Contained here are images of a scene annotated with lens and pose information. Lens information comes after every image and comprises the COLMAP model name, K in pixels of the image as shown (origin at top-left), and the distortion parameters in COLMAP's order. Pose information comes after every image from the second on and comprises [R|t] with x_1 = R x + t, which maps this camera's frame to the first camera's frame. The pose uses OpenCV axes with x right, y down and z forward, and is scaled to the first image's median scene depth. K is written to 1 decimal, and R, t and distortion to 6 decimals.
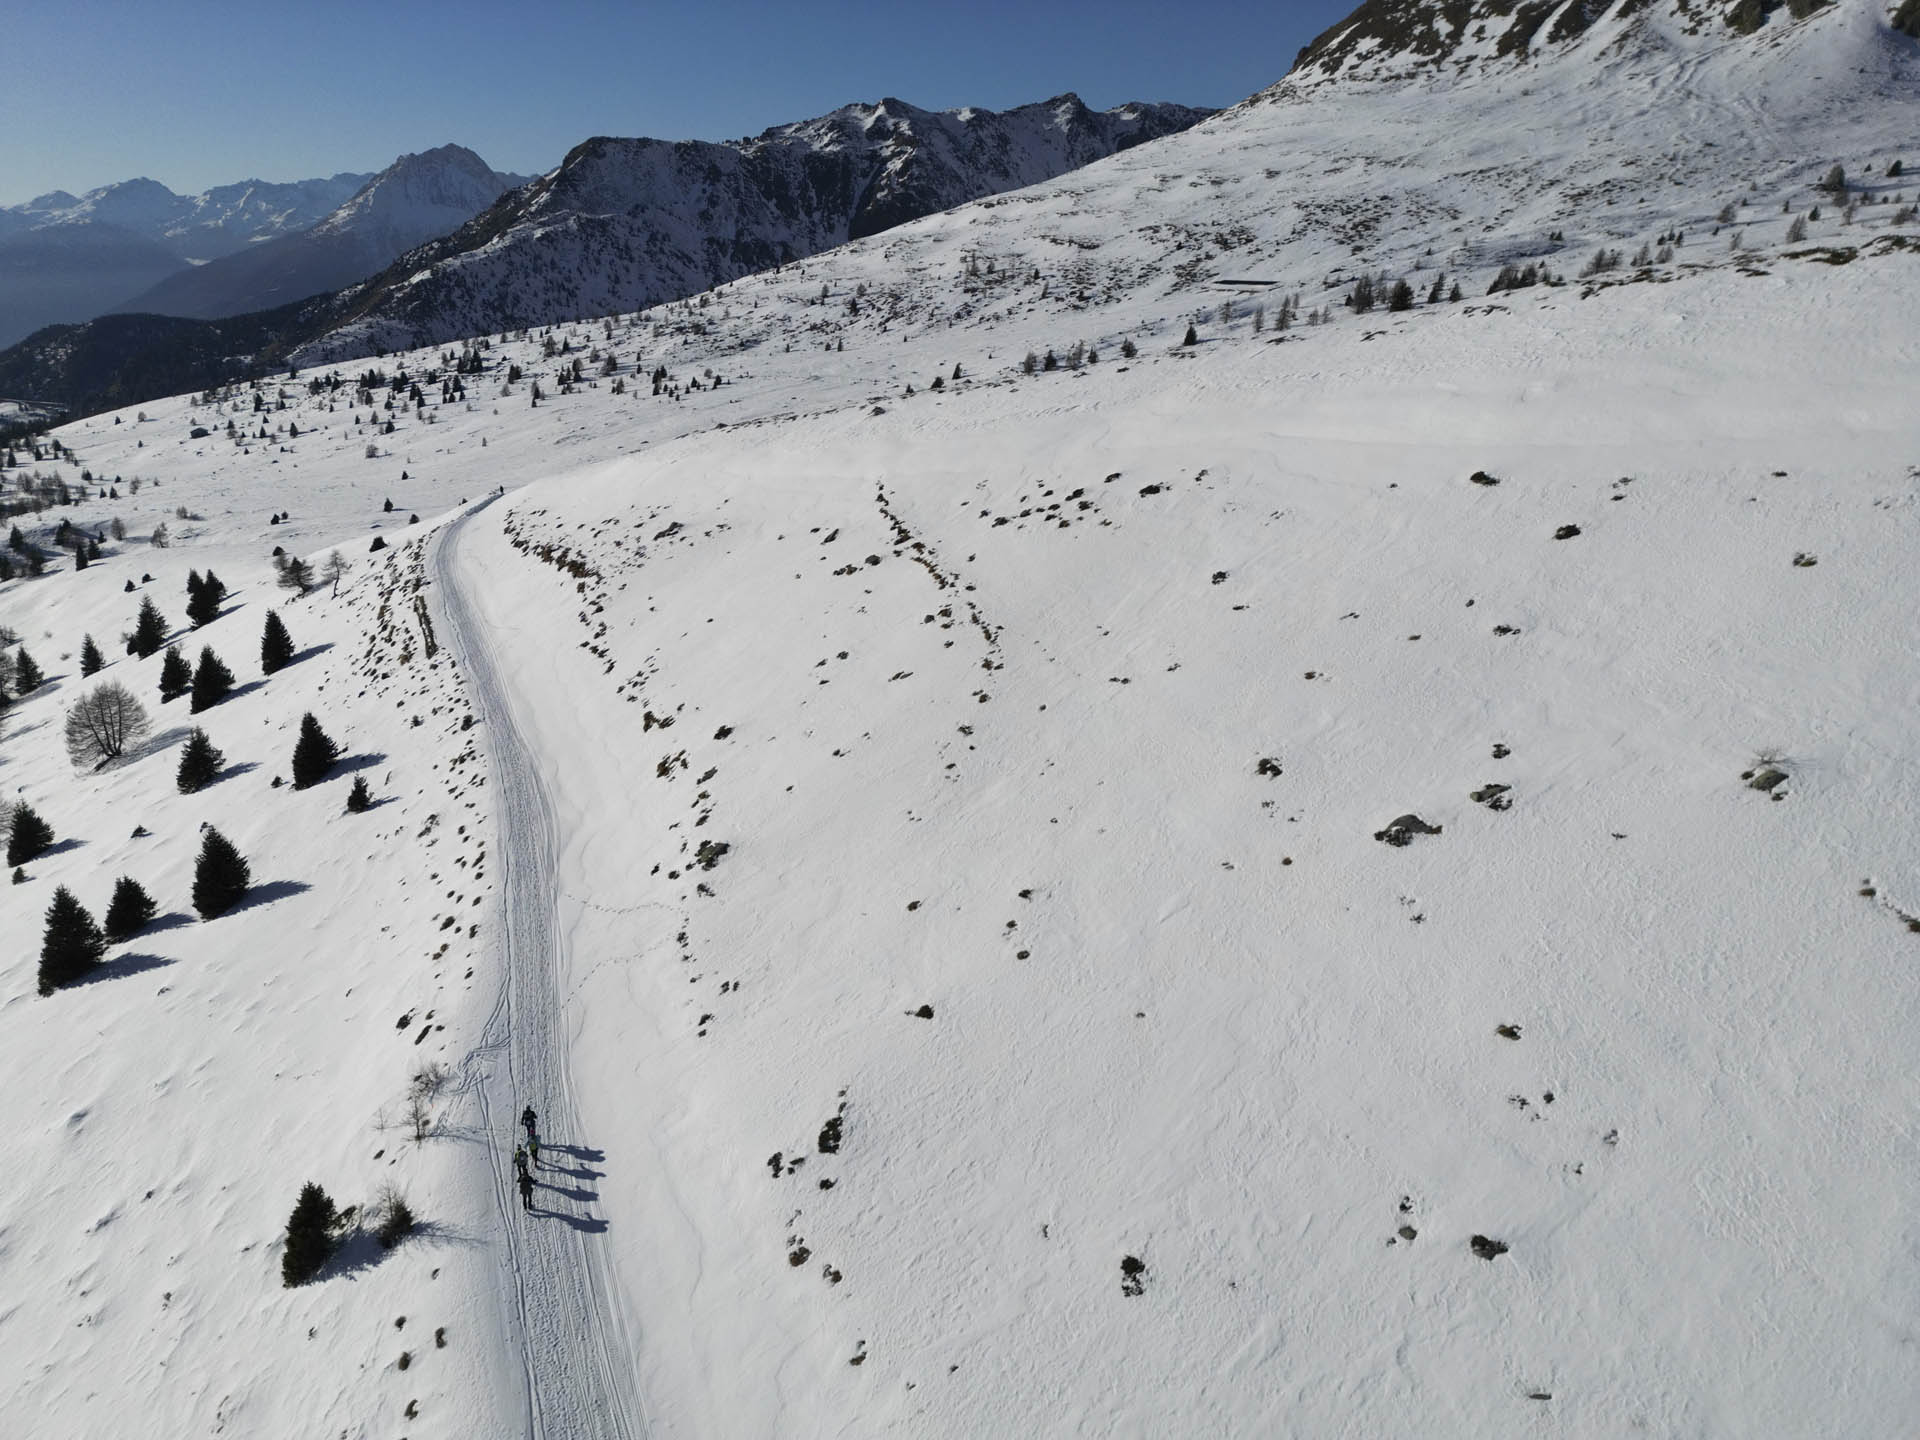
lens RADIAL K [[1321.9, 0, 956.9], [0, 1321.9, 709.9], [0, 0, 1]] dist [0.082207, -0.066895]
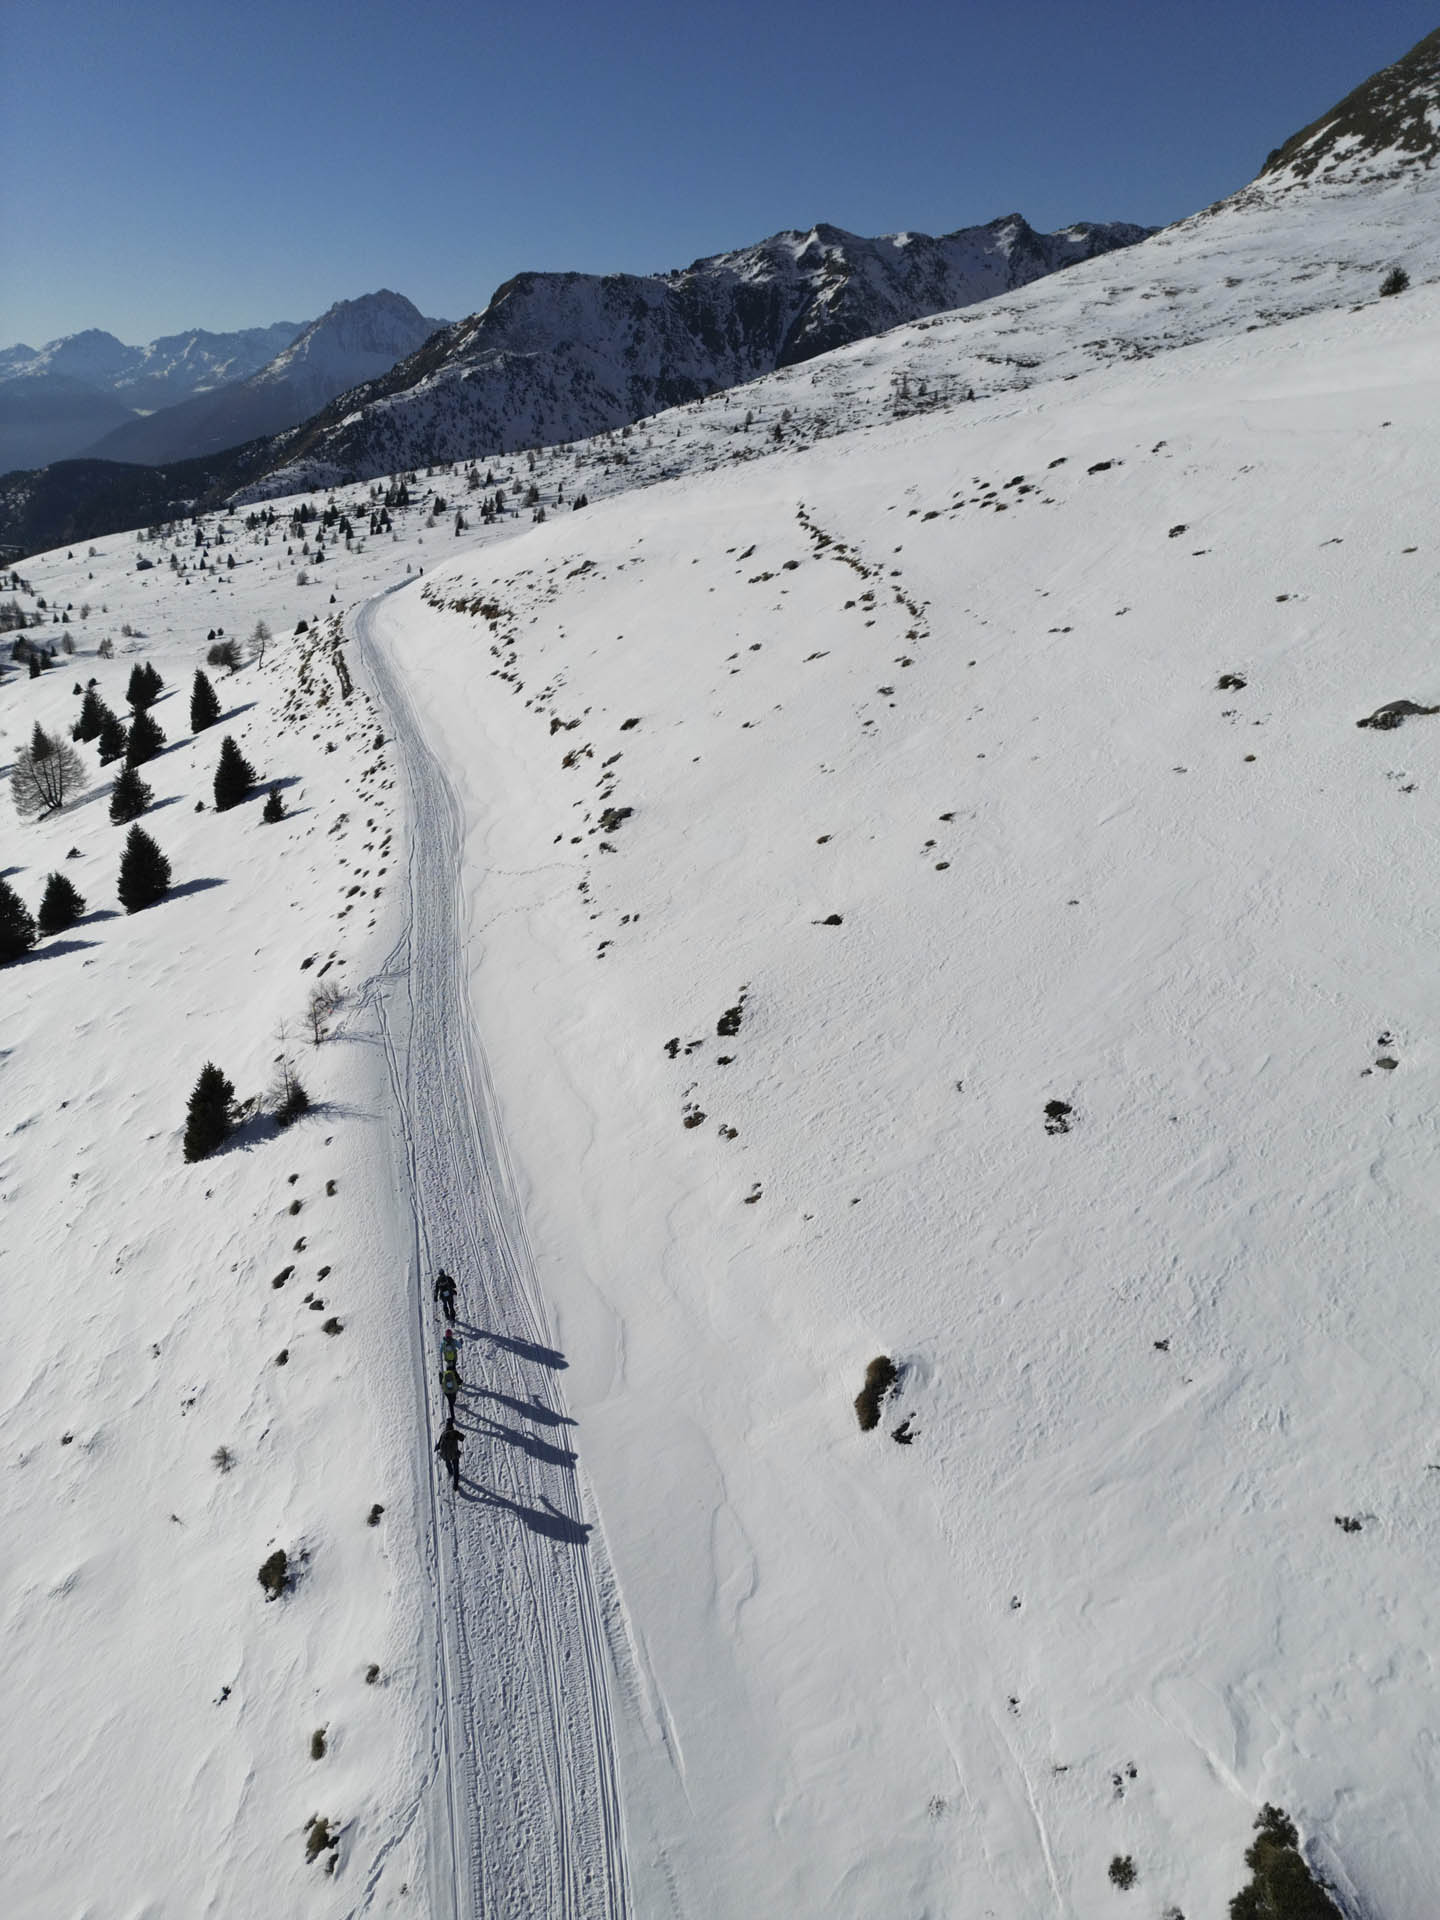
lens RADIAL K [[1321.9, 0, 726.5], [0, 1321.9, 957.1], [0, 0, 1]] dist [0.082207, -0.066895]
pose [[0.993980, 0.036754, -0.103211, -0.001275], [-0.029992, 0.997348, 0.066315, 0.116867], [0.105375, -0.062820, 0.992446, 0.040022]]
